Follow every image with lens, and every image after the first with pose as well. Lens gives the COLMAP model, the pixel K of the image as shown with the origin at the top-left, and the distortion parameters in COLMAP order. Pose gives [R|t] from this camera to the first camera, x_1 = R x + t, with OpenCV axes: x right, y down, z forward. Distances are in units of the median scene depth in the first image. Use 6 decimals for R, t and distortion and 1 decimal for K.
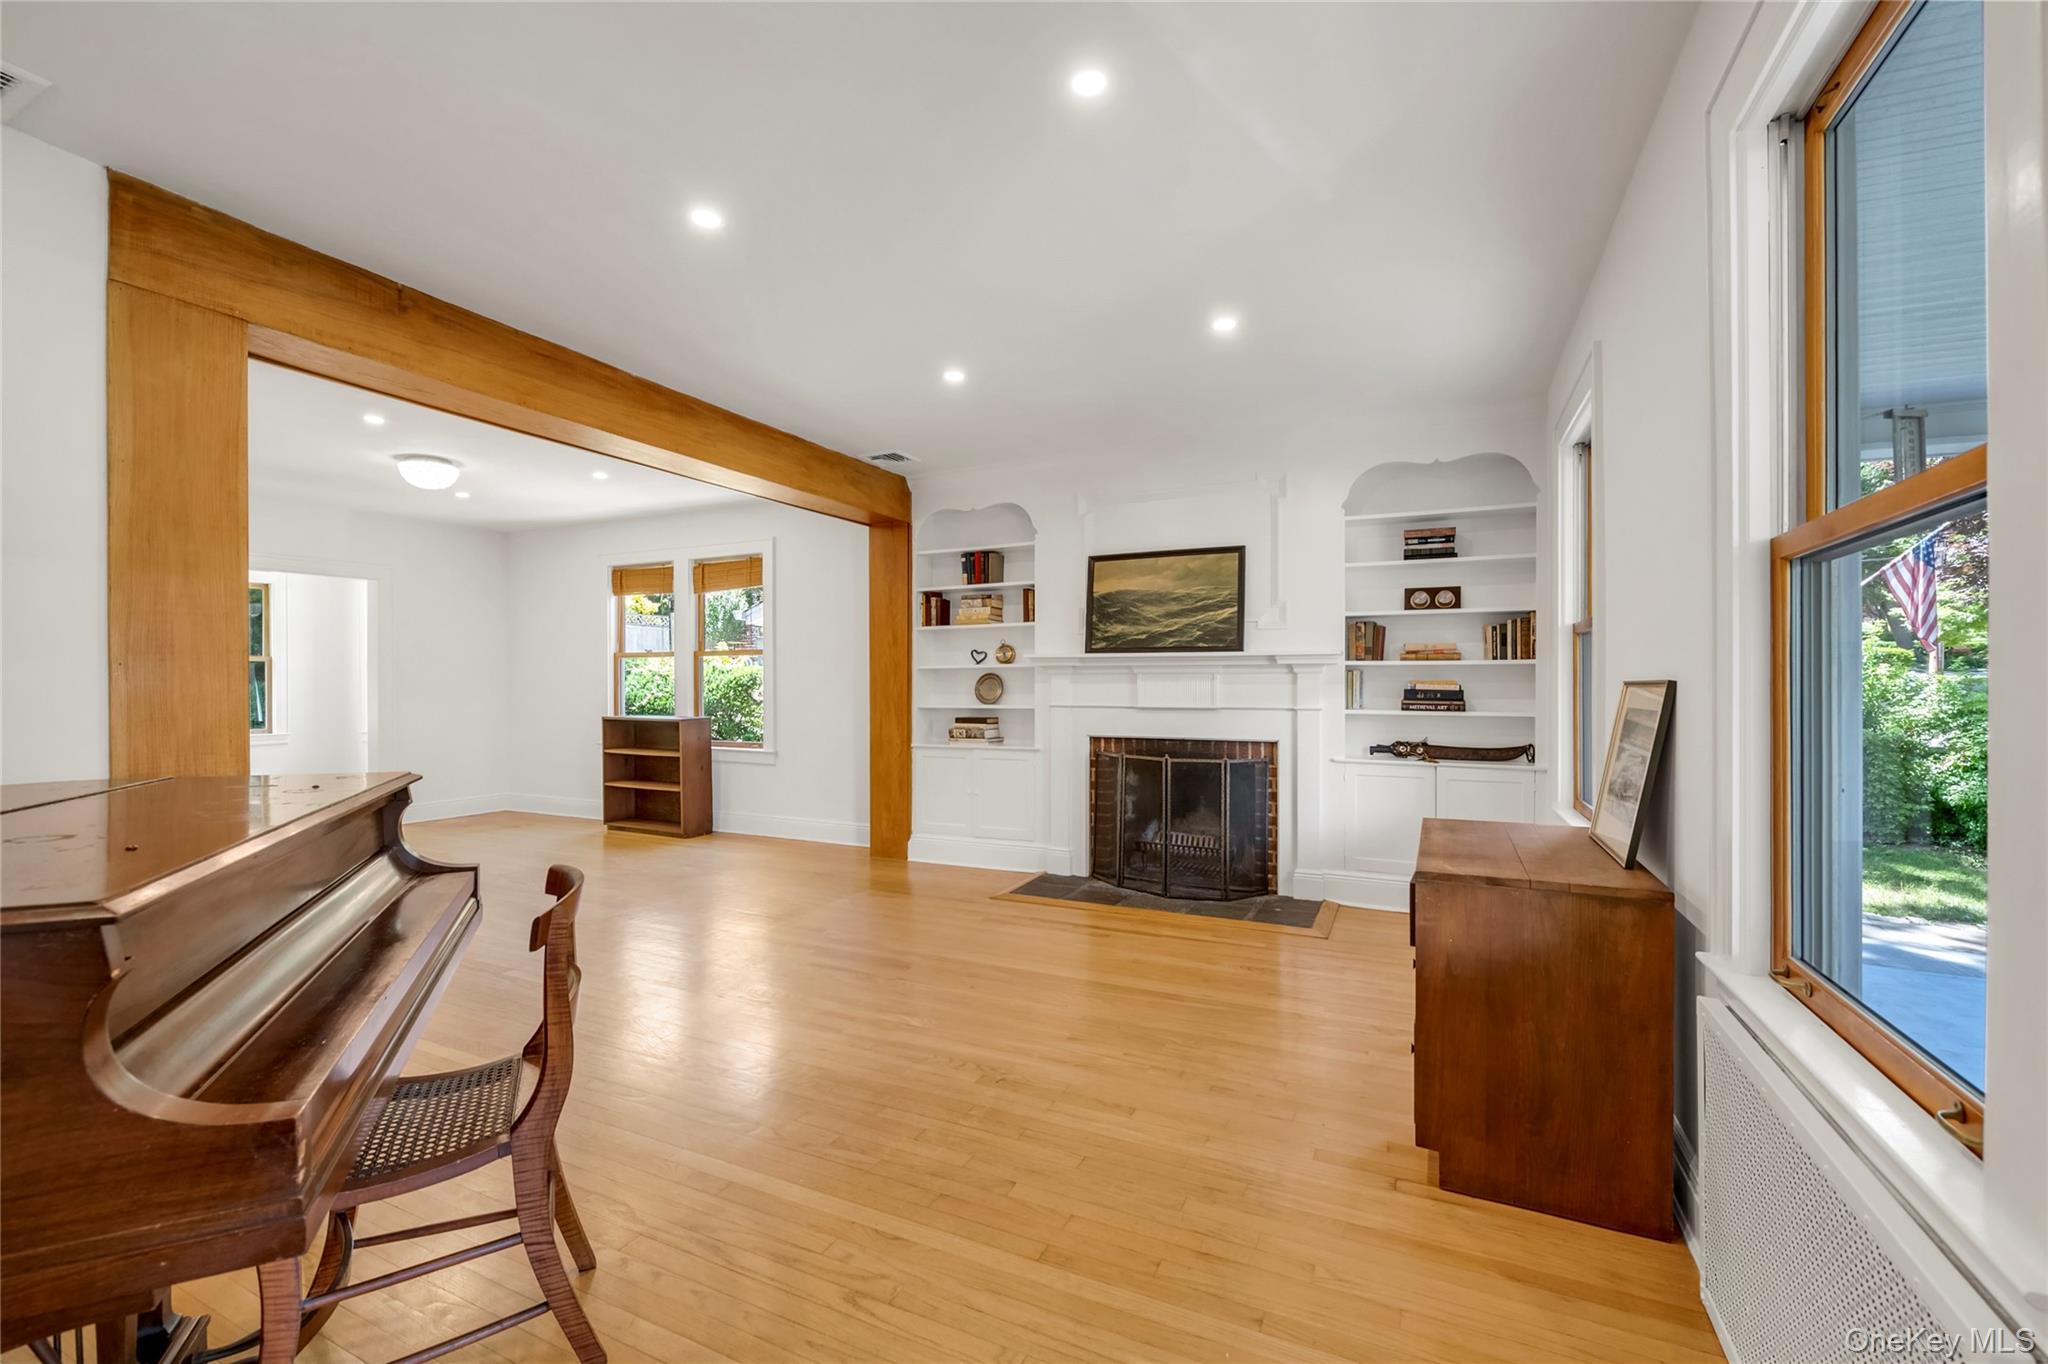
lens RADIAL K [[860.8, 0, 1025.7], [0, 860.8, 687.6], [0, 0, 1]] dist [-0.004920, -0.000072]
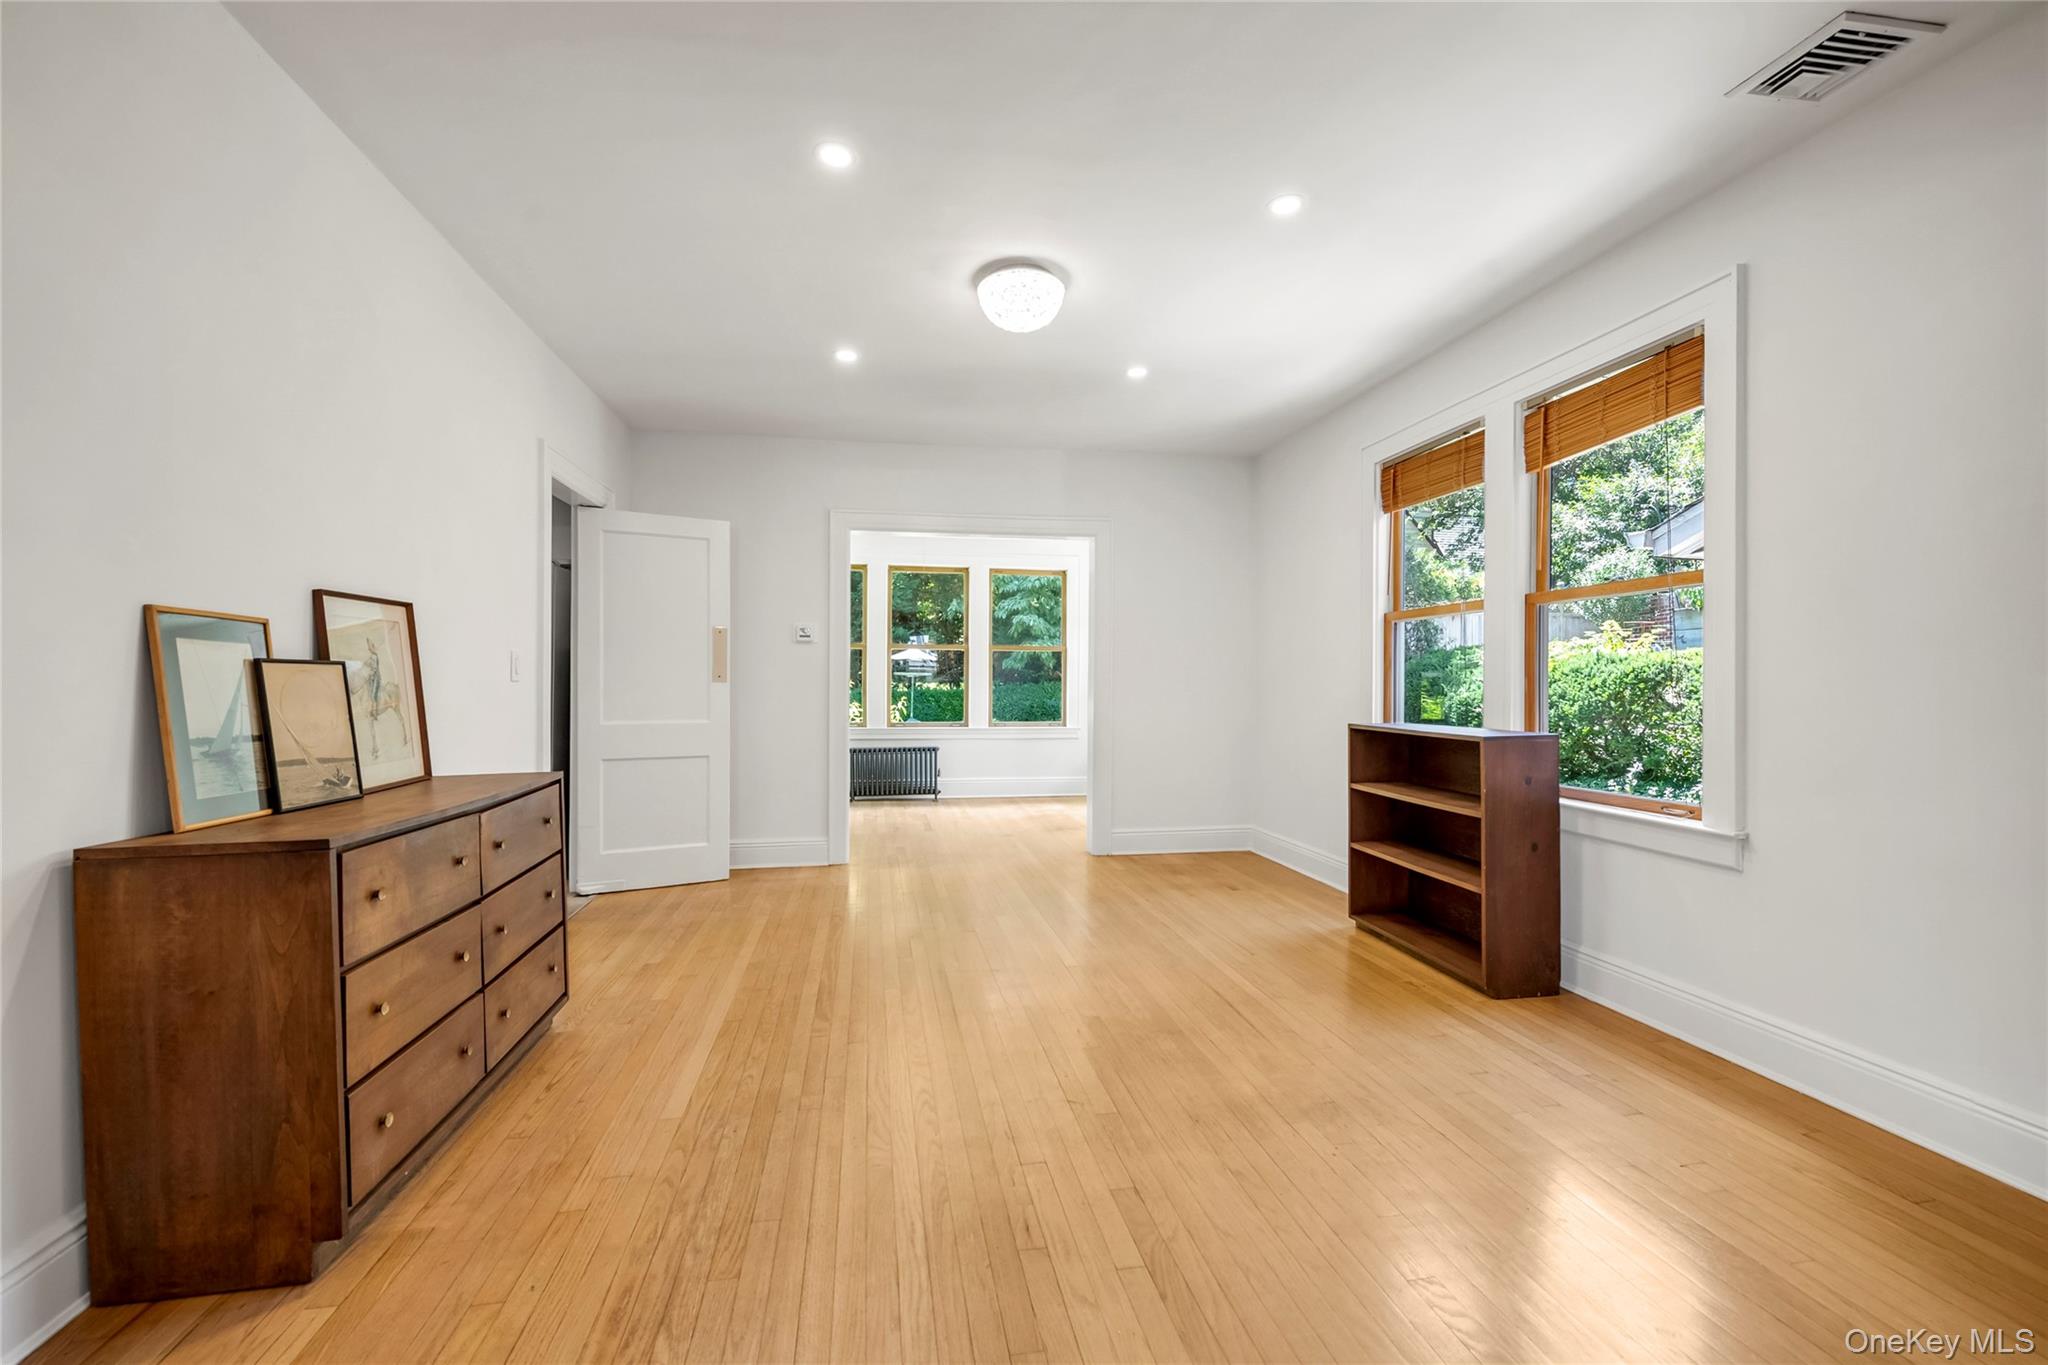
lens RADIAL K [[860.8, 0, 1021.3], [0, 860.8, 688.8], [0, 0, 1]] dist [-0.004920, -0.000072]
pose [[0.582498, 0.007904, -0.812794, -0.159152], [-0.008523, 0.999957, 0.003616, 0.010822], [0.812788, 0.004822, 0.582540, 0.491444]]
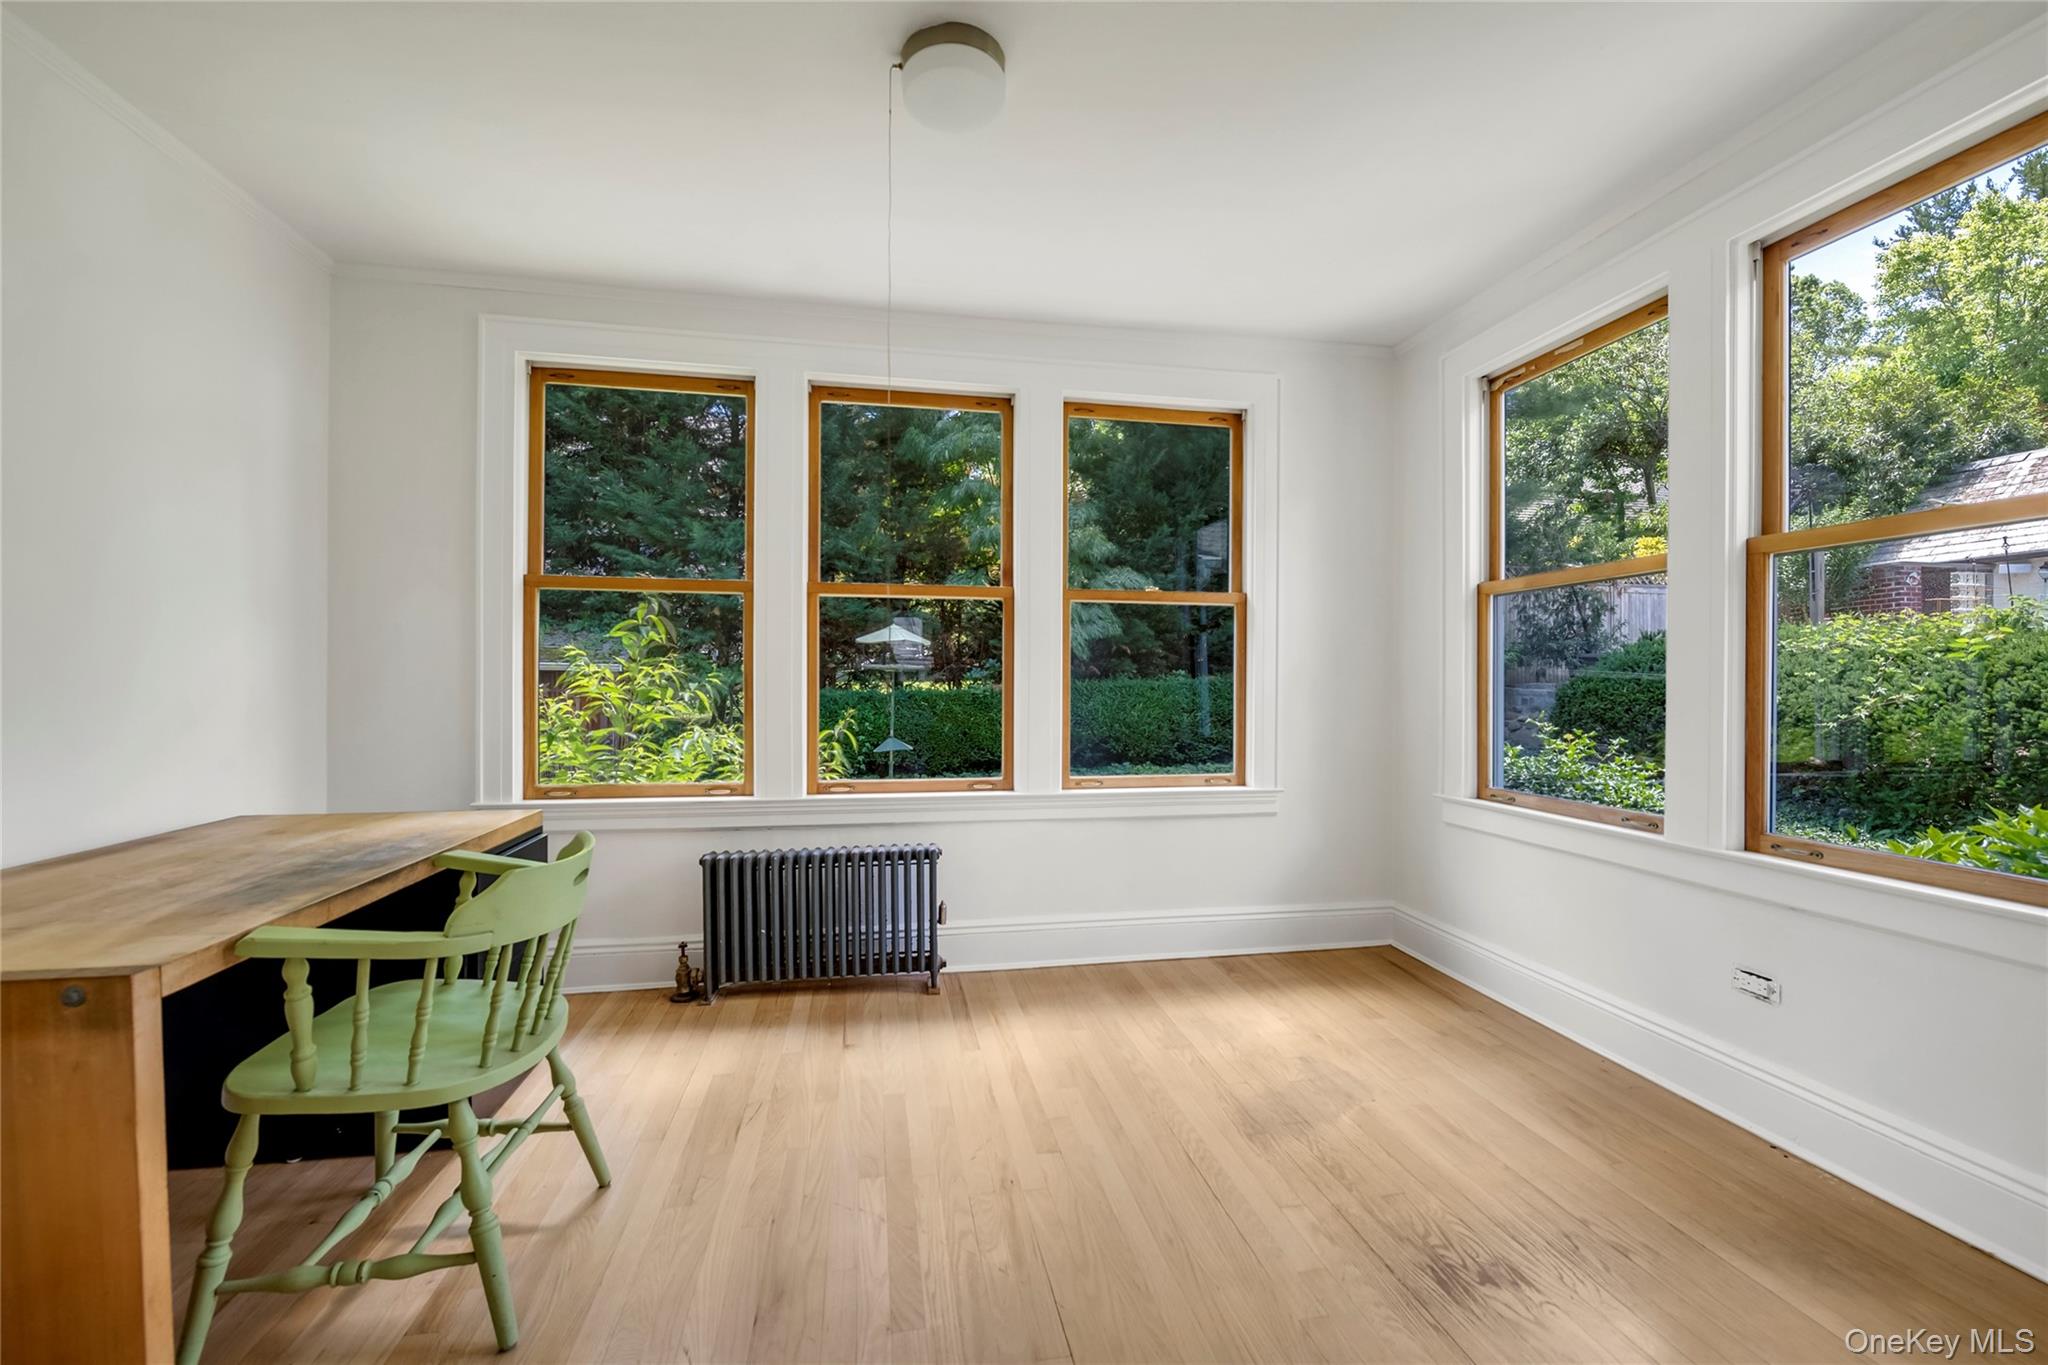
lens RADIAL K [[832.9, 0, 1020.5], [0, 832.9, 686.0], [0, 0, 1]] dist [-0.001454, -0.000041]
pose [[0.590000, 0.002614, -0.807399, -0.264941], [-0.004279, 0.999991, 0.000111, 0.011259], [0.807392, 0.003389, 0.590005, 0.552292]]
